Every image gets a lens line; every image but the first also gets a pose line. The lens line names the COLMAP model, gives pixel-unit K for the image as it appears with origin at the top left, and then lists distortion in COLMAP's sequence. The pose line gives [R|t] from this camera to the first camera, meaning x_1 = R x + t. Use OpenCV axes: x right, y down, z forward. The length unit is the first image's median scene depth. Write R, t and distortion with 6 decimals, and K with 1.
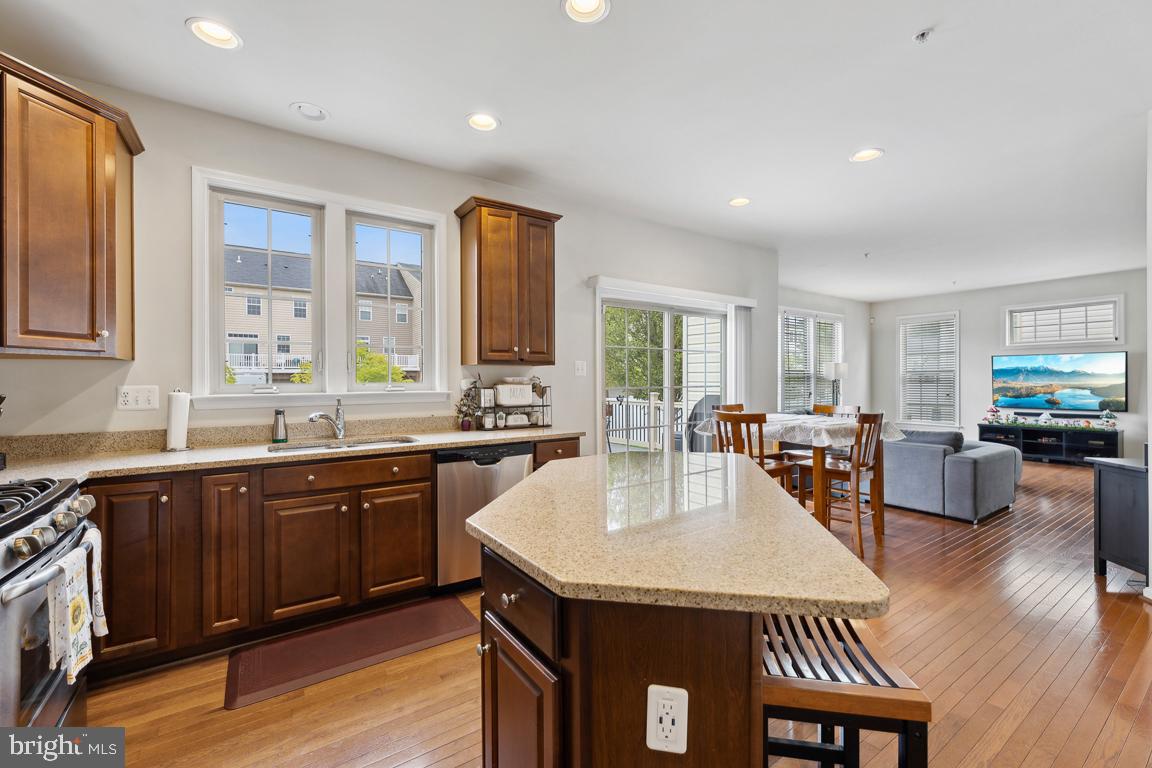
lens RADIAL K [[485.9, 0, 569.9], [0, 485.9, 377.7], [0, 0, 1]] dist [-0.003556, 0.000858]
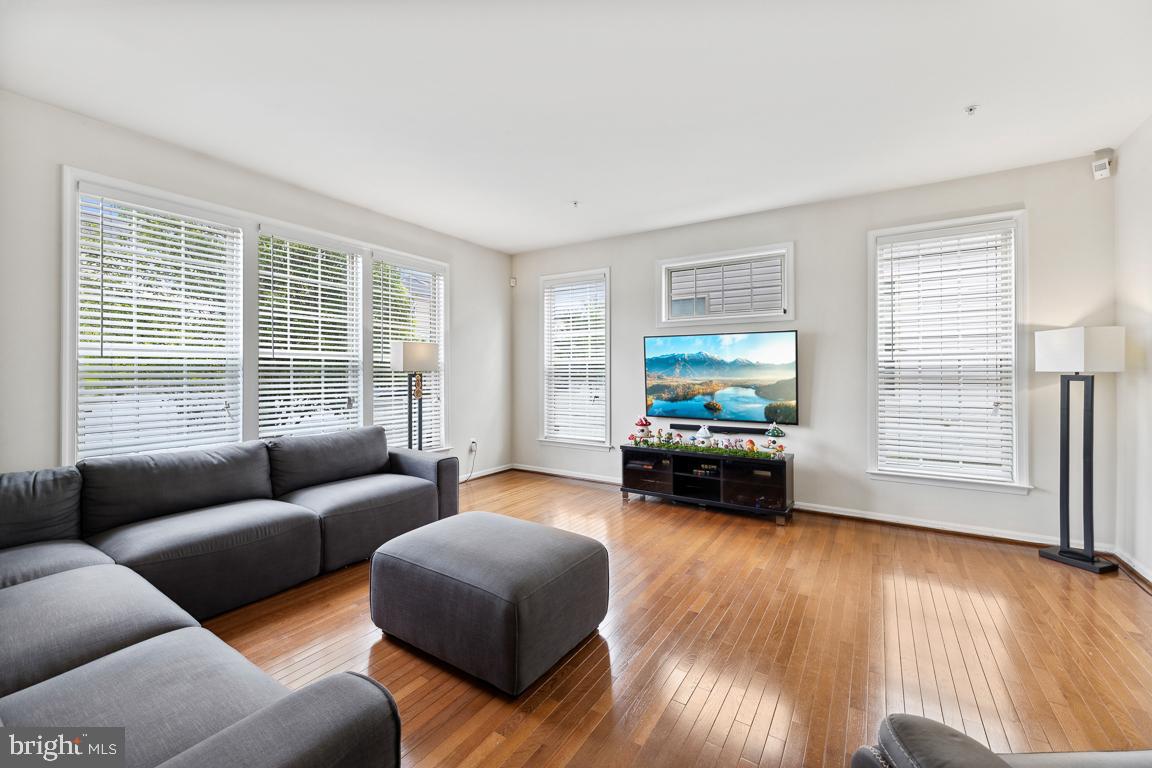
lens RADIAL K [[470.5, 0, 576.5], [0, 470.5, 367.3], [0, 0, 1]] dist [0.001310, 0.001003]
pose [[0.915290, 0.006569, 0.402742, 0.587028], [-0.003155, 0.999953, -0.009141, 0.001922], [-0.402783, 0.007096, 0.915268, 0.508159]]
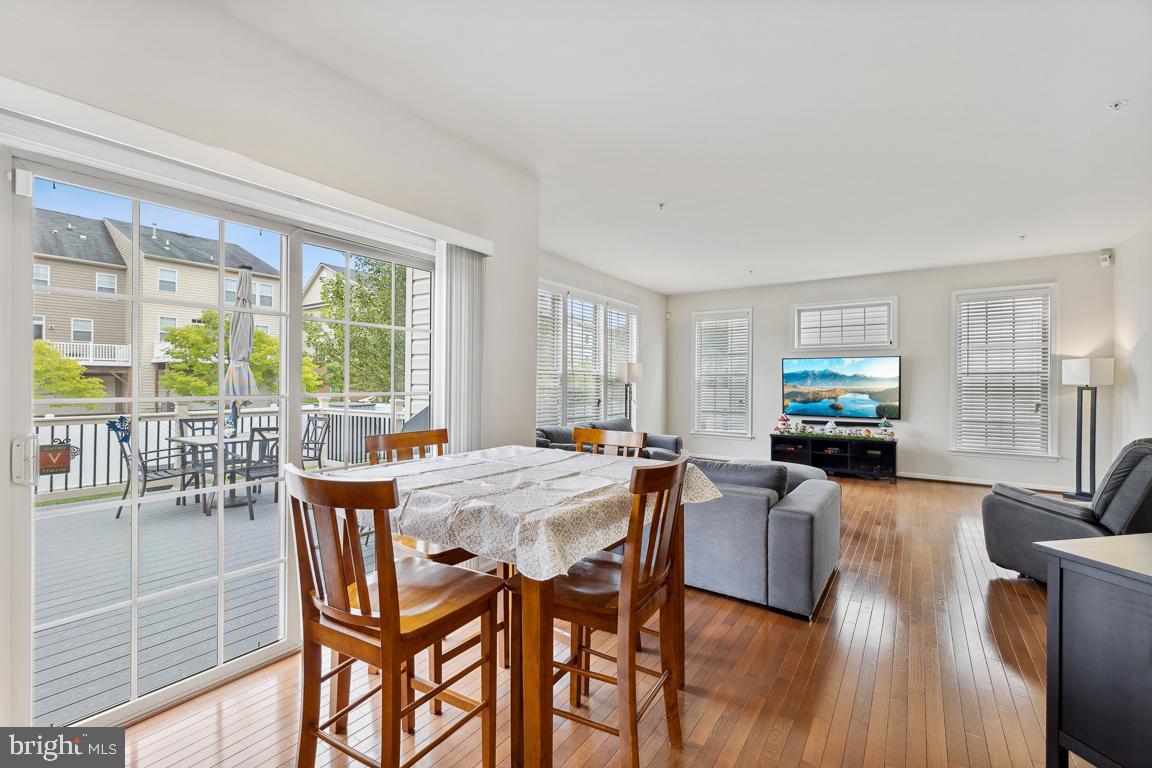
lens RADIAL K [[485.9, 0, 577.0], [0, 485.9, 379.2], [0, 0, 1]] dist [-0.003556, 0.000858]
pose [[0.932110, 0.009258, 0.362056, 0.199876], [-0.008870, 0.999957, -0.002733, 0.001241], [-0.362066, -0.000665, 0.932152, 0.317859]]
